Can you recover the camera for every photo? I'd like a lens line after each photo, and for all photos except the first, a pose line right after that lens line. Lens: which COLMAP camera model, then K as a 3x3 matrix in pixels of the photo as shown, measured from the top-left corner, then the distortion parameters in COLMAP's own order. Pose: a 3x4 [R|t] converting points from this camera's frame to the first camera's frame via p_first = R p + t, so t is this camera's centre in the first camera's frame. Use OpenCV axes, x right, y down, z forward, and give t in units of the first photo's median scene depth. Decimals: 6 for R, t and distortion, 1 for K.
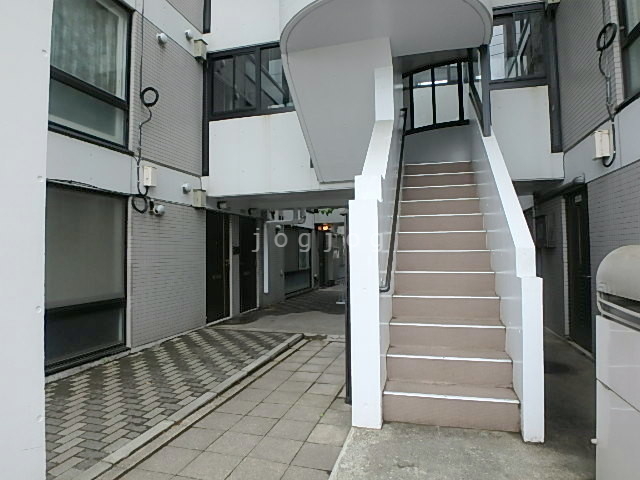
lens RADIAL K [[383.4, 0, 319.9], [0, 383.4, 234.5], [0, 0, 1]] dist [-0.041467, -0.002019]
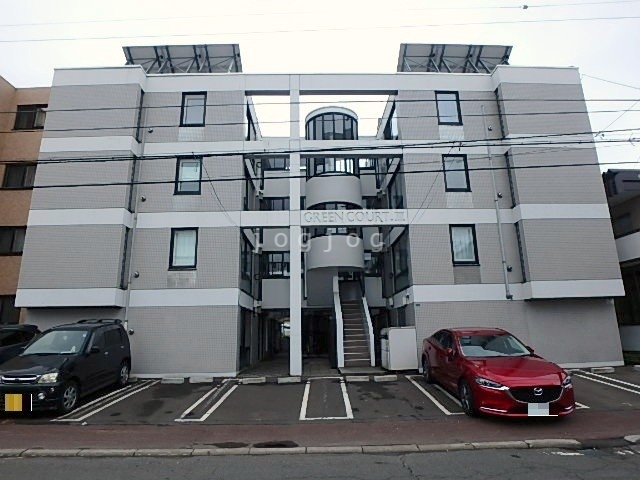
lens RADIAL K [[383.4, 0, 320.9], [0, 383.4, 239.1], [0, 0, 1]] dist [-0.041467, -0.002019]
pose [[0.953568, 0.068940, 0.293182, -1.164862], [-0.004695, 0.976734, -0.214405, -0.018696], [-0.301142, 0.203074, 0.931705, -2.639754]]
